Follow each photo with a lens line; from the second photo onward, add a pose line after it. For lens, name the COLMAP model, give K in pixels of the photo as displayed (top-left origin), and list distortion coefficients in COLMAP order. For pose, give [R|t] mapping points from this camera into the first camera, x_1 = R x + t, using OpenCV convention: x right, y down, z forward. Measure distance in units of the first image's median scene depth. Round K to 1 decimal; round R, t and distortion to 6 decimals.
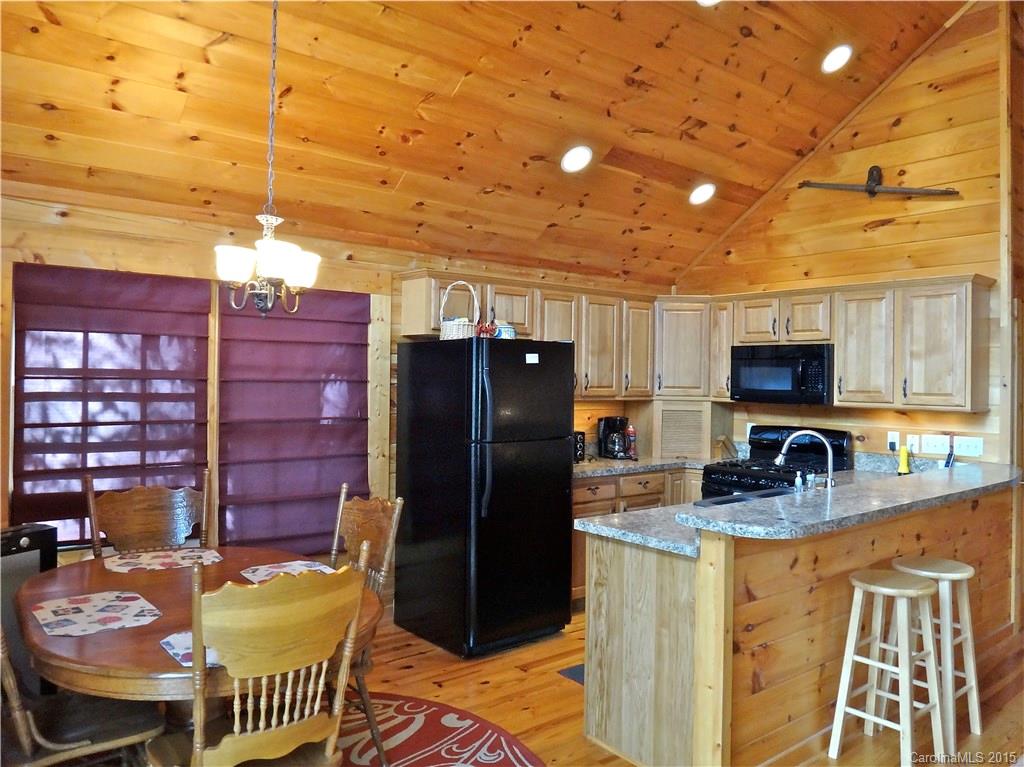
lens RADIAL K [[759.4, 0, 507.5], [0, 759.4, 376.9], [0, 0, 1]] dist [-0.025632, -0.005583]
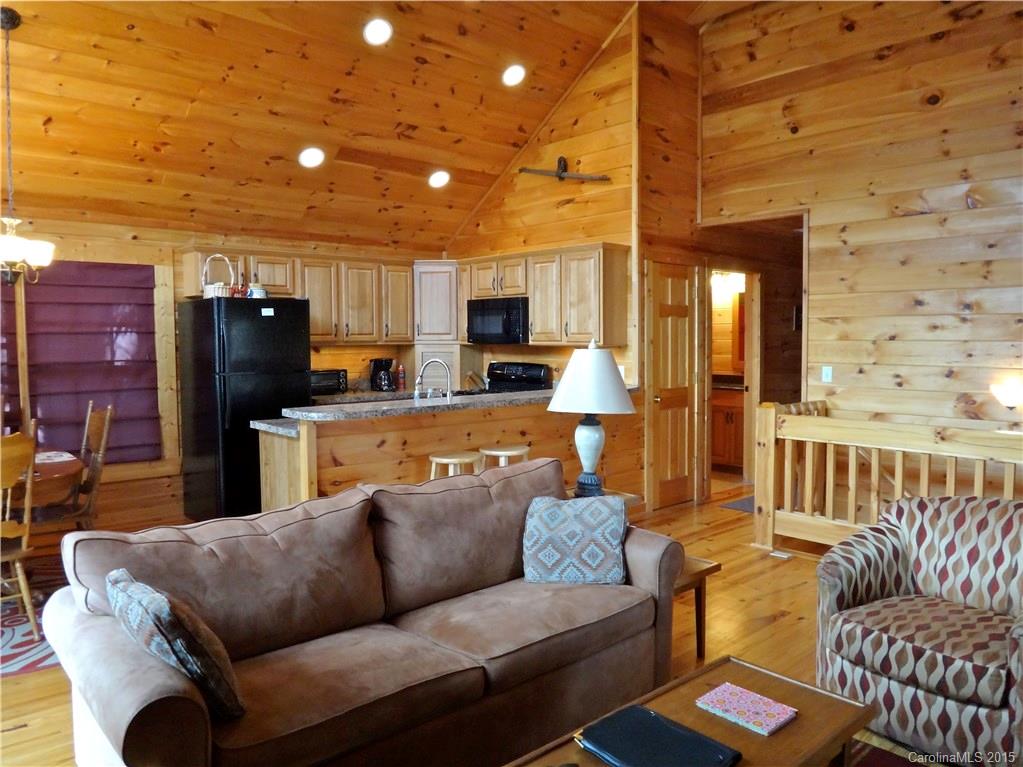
lens RADIAL K [[732.5, 0, 484.0], [0, 732.5, 380.8], [0, 0, 1]] dist [-0.030982, -0.002270]
pose [[0.998746, -0.022487, 0.044738, 0.347143], [0.019616, 0.997781, 0.063619, 0.021683], [-0.046069, -0.062662, 0.996971, -0.302829]]
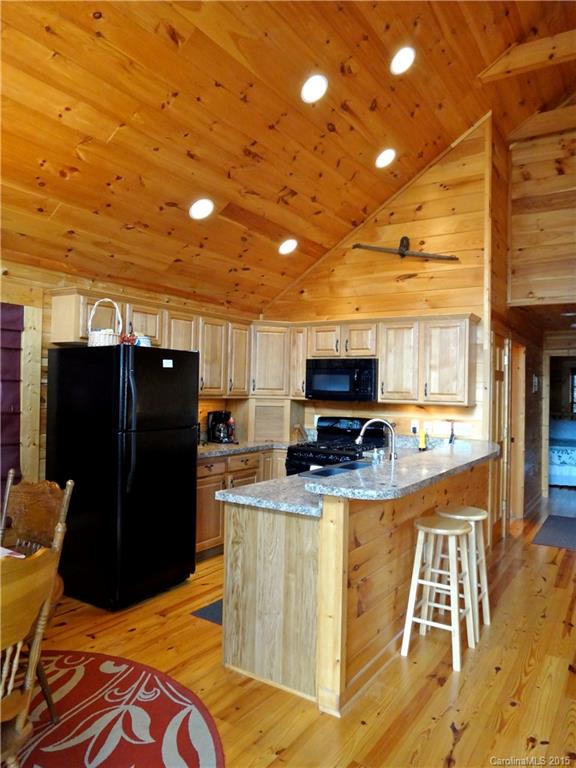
lens RADIAL K [[549.9, 0, 292.7], [0, 549.9, 383.6], [0, 0, 1]] dist [-0.030982, -0.002270]
pose [[0.948739, 0.010037, 0.315902, -0.055954], [-0.009462, 0.999950, -0.003356, 0.009695], [-0.315919, 0.000195, 0.948786, 0.080024]]
